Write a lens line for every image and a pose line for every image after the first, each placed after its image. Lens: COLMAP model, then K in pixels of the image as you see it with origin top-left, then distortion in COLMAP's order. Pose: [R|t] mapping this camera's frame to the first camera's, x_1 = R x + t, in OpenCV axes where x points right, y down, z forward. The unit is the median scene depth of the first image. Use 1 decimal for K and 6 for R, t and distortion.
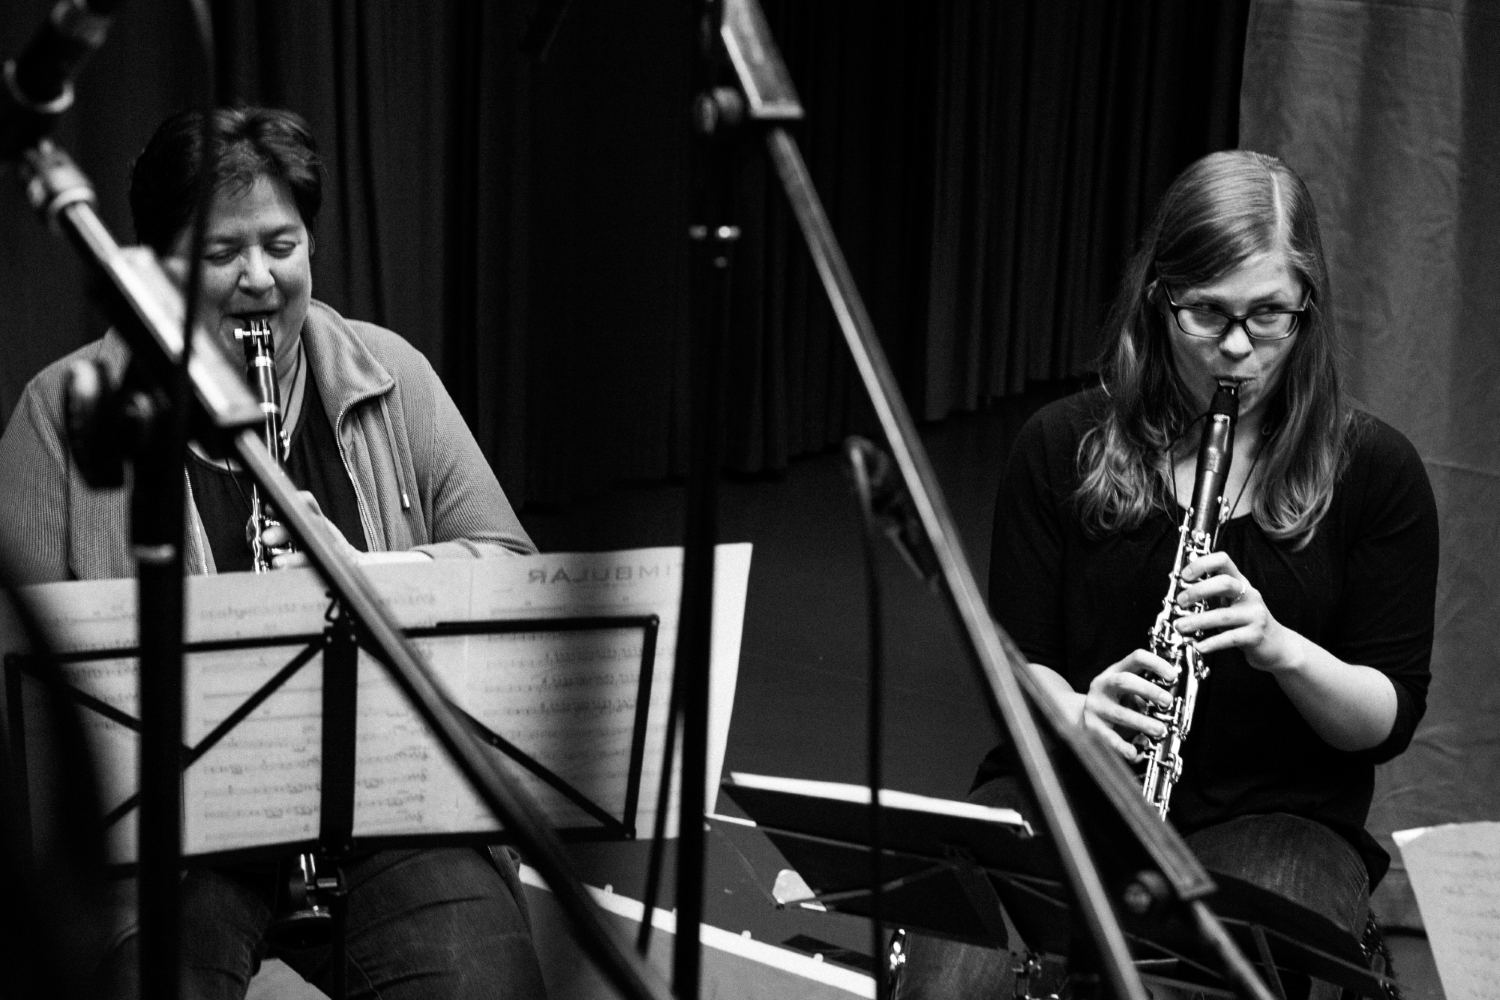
lens RADIAL K [[2718.7, 0, 737.0], [0, 2718.7, 499.5], [0, 0, 1]] dist [-0.027889, 0.000000]
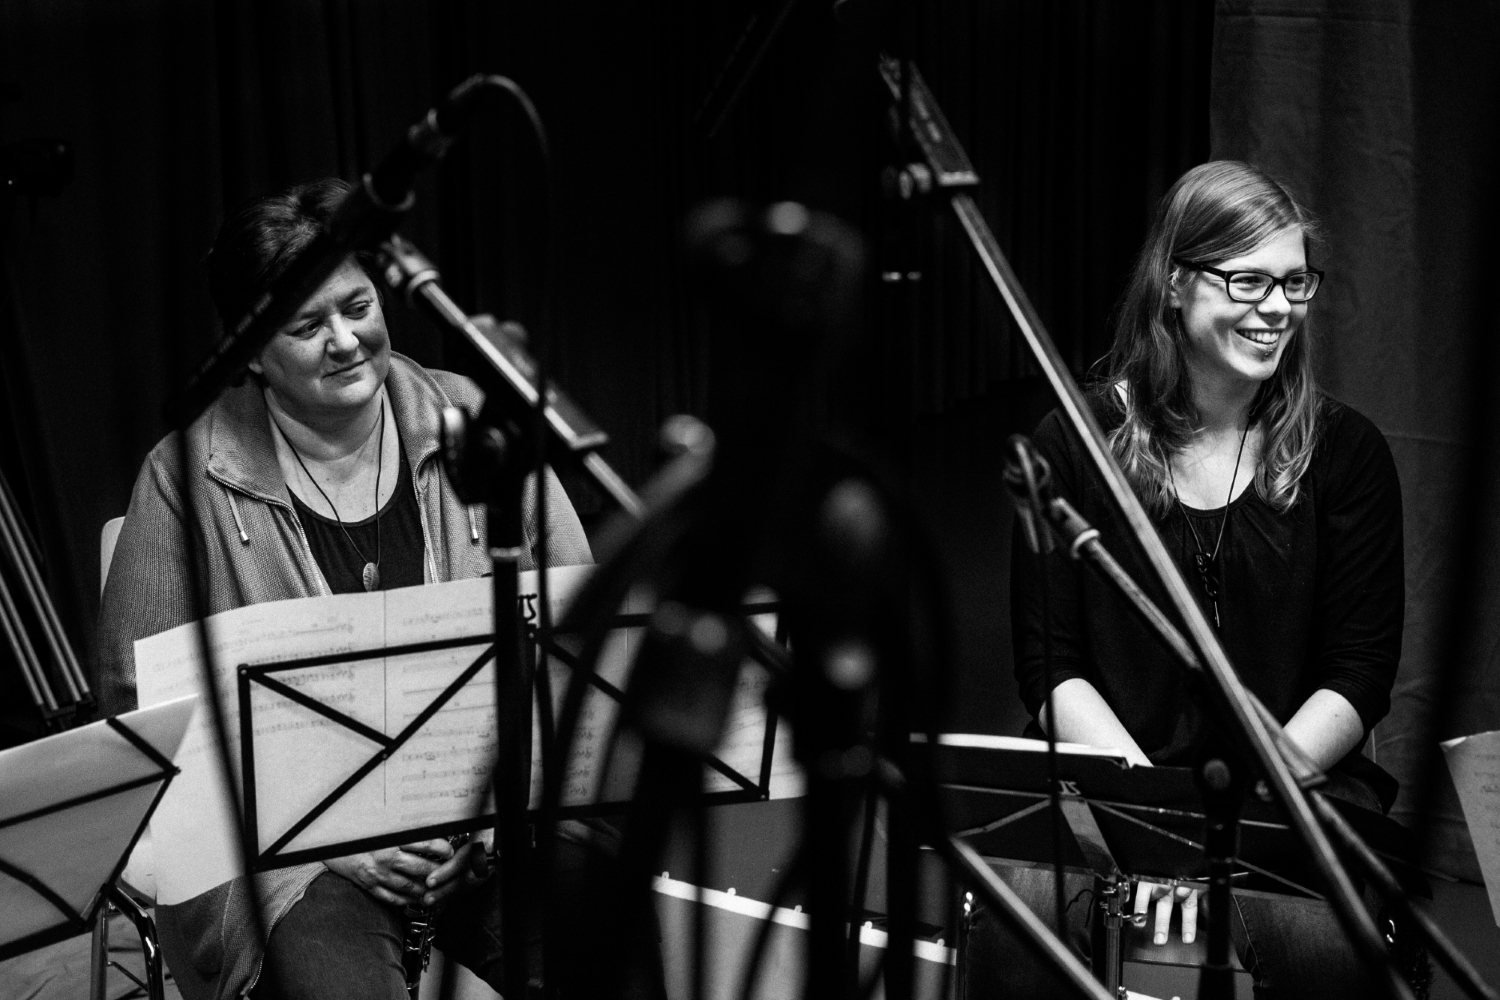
lens RADIAL K [[2718.7, 0, 758.8], [0, 2718.7, 489.4], [0, 0, 1]] dist [-0.027889, 0.000000]
pose [[0.997894, -0.056104, 0.032541, -0.075250], [0.056396, 0.998375, -0.008121, 0.003744], [-0.032033, 0.009939, 0.999437, -0.154726]]
